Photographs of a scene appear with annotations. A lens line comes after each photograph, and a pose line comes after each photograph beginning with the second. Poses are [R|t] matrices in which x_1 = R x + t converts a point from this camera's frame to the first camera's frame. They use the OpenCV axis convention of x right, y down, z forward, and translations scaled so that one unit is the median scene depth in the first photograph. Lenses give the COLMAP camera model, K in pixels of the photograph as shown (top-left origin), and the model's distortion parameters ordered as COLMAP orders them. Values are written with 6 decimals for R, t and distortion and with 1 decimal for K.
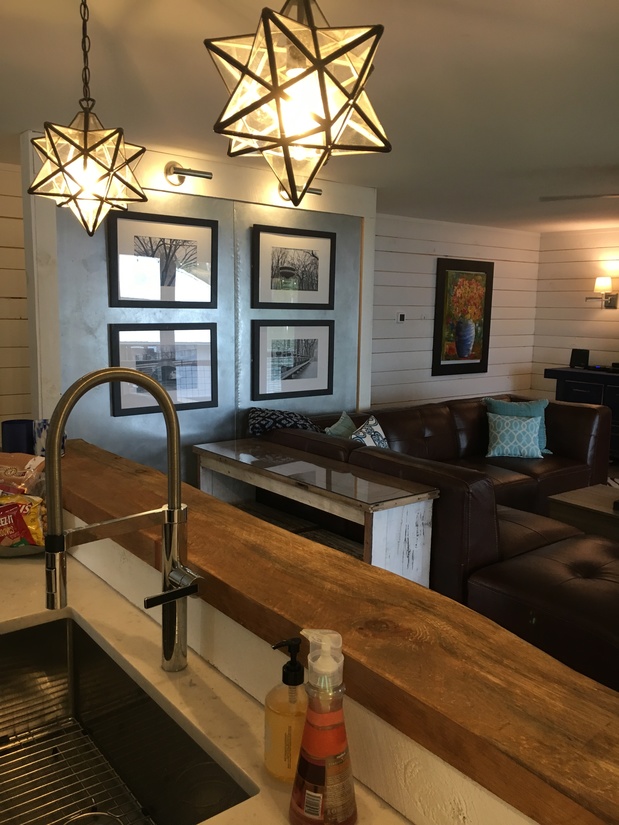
lens RADIAL K [[704.6, 0, 300.0], [0, 704.6, 411.9], [0, 0, 1]] dist [0.051348, -0.052908]
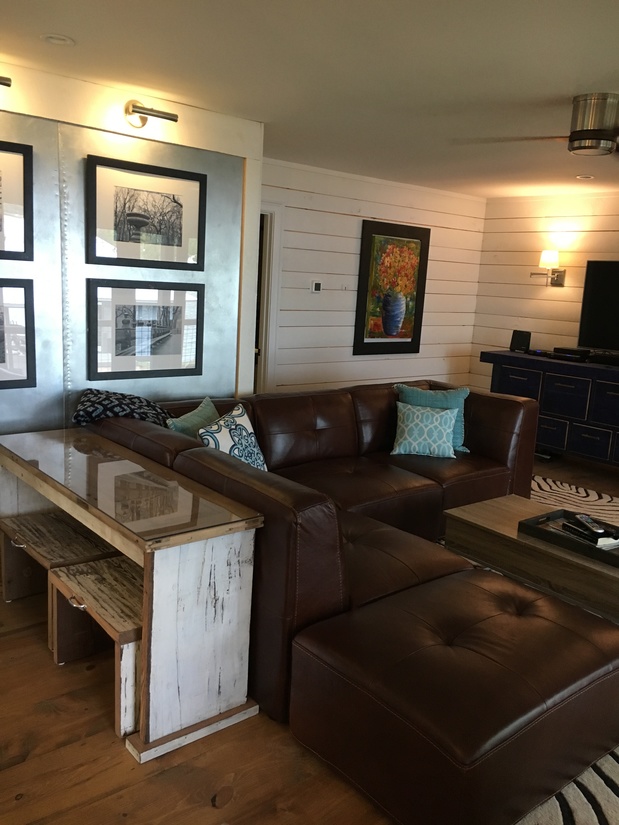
lens RADIAL K [[704.6, 0, 307.2], [0, 704.6, 409.8], [0, 0, 1]] dist [0.051348, -0.052908]
pose [[0.998511, 0.034620, 0.042150, 0.140593], [-0.036262, 0.998587, 0.038850, -0.021420], [-0.040746, -0.040321, 0.998356, 0.178441]]
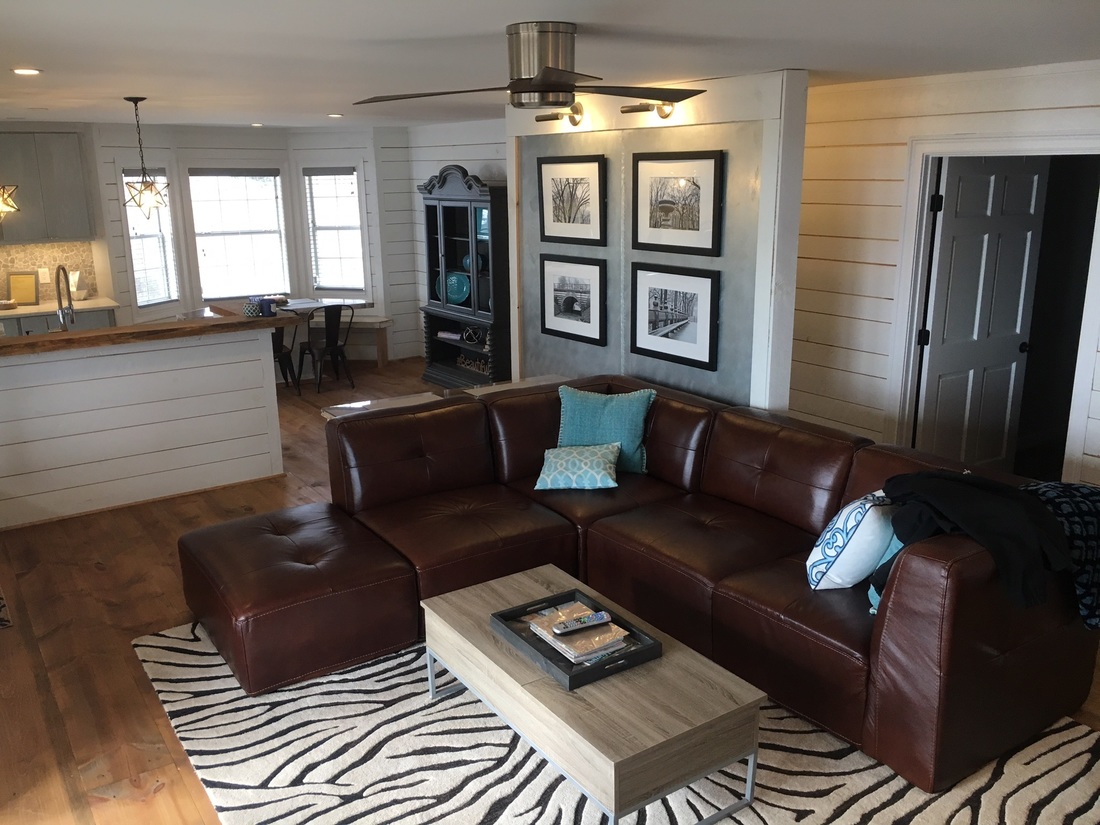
lens RADIAL K [[939.5, 0, 548.9], [0, 939.5, 414.0], [0, 0, 1]] dist [0.051348, -0.052908]
pose [[-0.074047, 0.241182, -0.967651, 1.060148], [-0.126596, 0.960191, 0.249010, -0.213022], [0.989187, 0.140939, -0.040567, 0.905659]]
